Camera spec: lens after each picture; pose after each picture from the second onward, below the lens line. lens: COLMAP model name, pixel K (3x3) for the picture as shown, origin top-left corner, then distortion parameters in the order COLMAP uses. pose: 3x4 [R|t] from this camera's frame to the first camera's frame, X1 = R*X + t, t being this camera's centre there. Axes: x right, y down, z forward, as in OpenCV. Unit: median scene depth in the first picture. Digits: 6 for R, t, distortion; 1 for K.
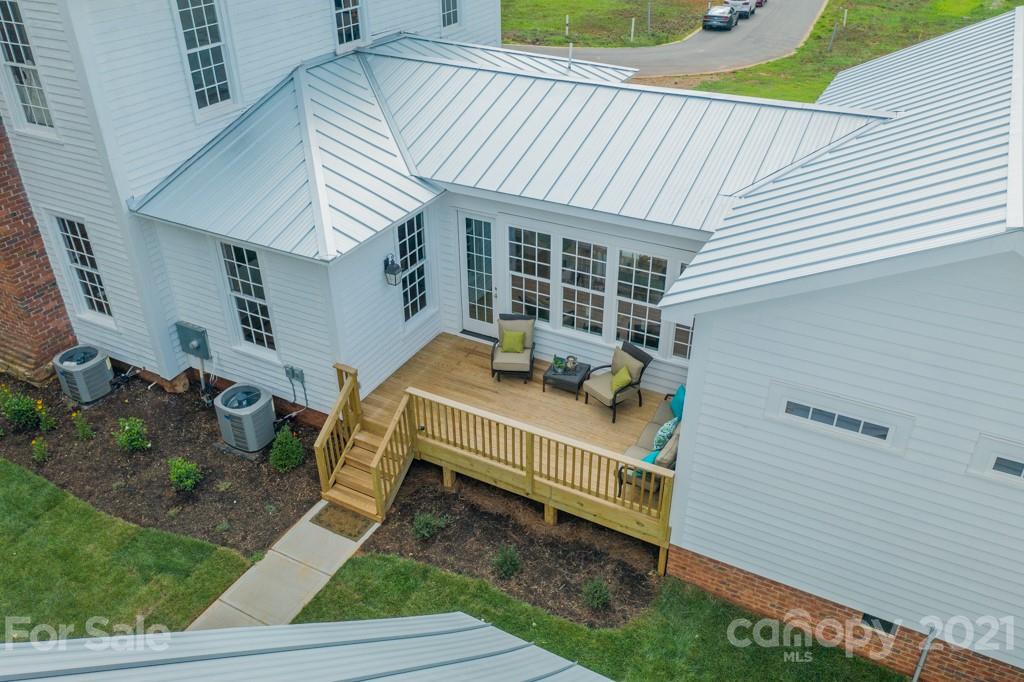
lens RADIAL K [[807.0, 0, 512.0], [0, 807.0, 341.0], [0, 0, 1]] dist [-0.000910, -0.000628]
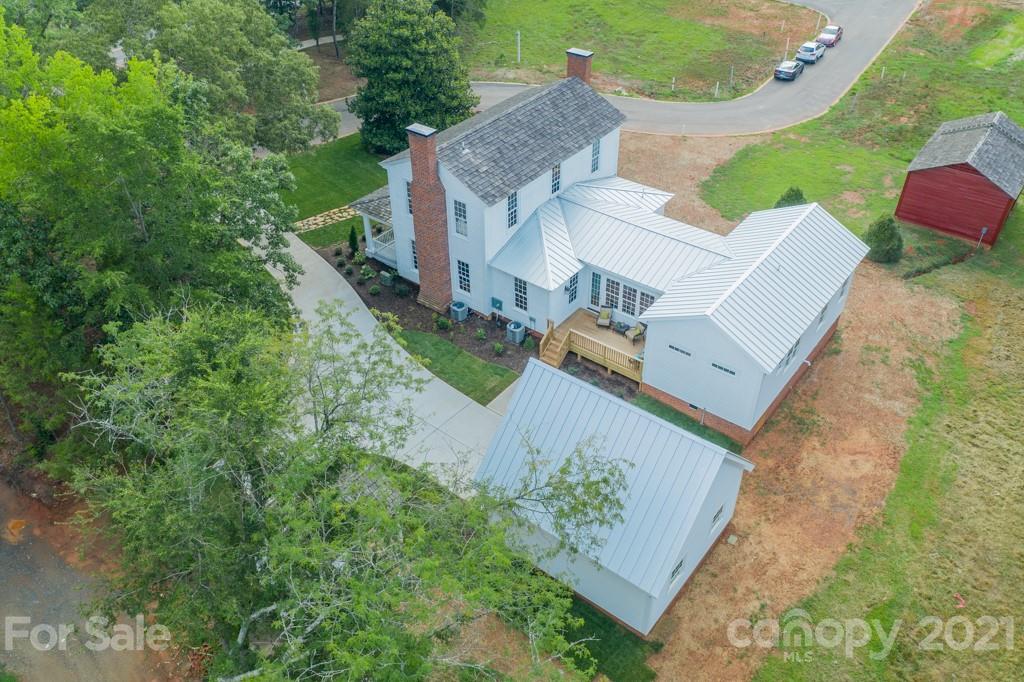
lens RADIAL K [[807.0, 0, 512.0], [0, 807.0, 341.0], [0, 0, 1]] dist [-0.000910, -0.000628]
pose [[0.985655, 0.100118, -0.135869, 0.081270], [-0.083759, 0.989088, 0.121199, -0.244853], [0.146521, -0.108080, 0.983286, -2.049756]]
